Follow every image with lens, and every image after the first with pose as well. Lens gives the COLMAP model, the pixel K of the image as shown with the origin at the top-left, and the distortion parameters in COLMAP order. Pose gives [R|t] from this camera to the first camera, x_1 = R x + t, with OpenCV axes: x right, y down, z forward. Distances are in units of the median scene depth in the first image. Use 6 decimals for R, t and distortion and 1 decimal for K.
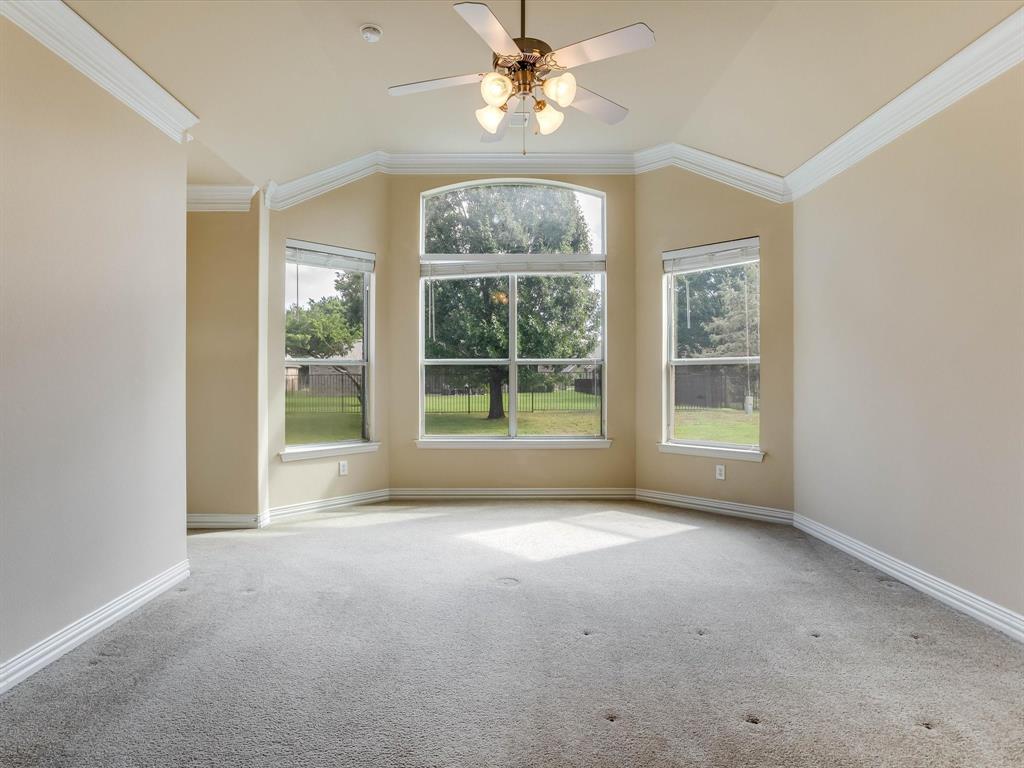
lens RADIAL K [[556.8, 0, 511.8], [0, 556.8, 378.3], [0, 0, 1]] dist [-0.035056, 0.024018]
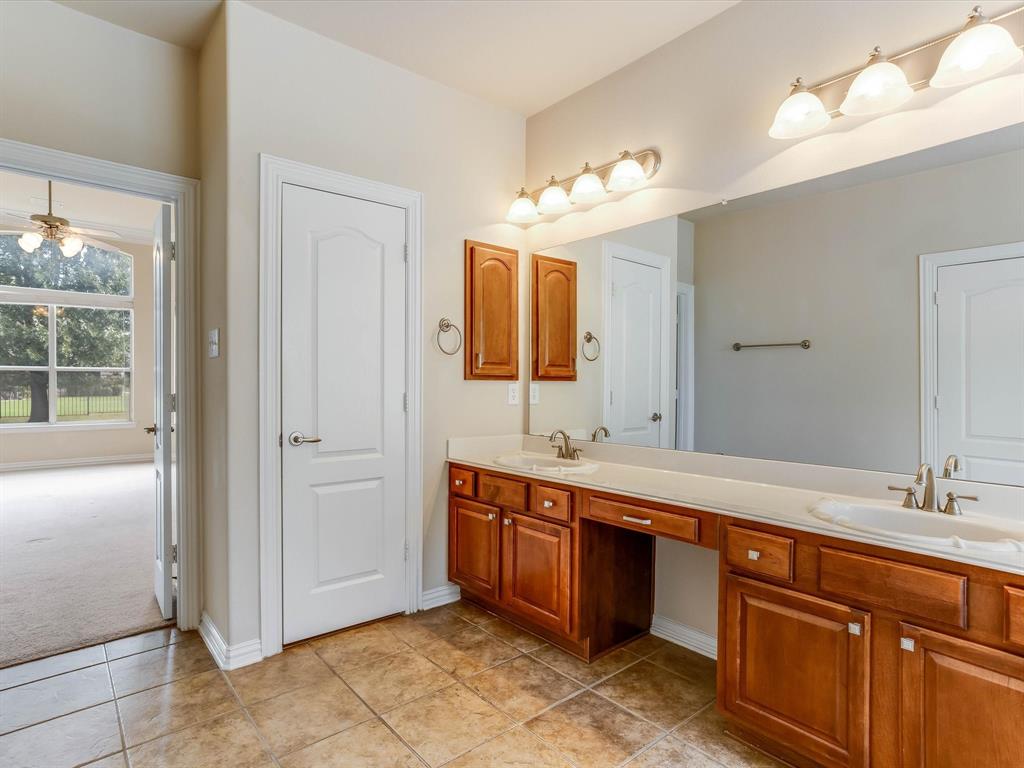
lens RADIAL K [[556.8, 0, 511.8], [0, 556.8, 378.3], [0, 0, 1]] dist [-0.035056, 0.024018]
pose [[0.778271, 0.000968, 0.627928, 0.012934], [0.001713, 0.999992, -0.003665, -0.000084], [-0.627927, 0.003928, 0.778262, -0.291673]]
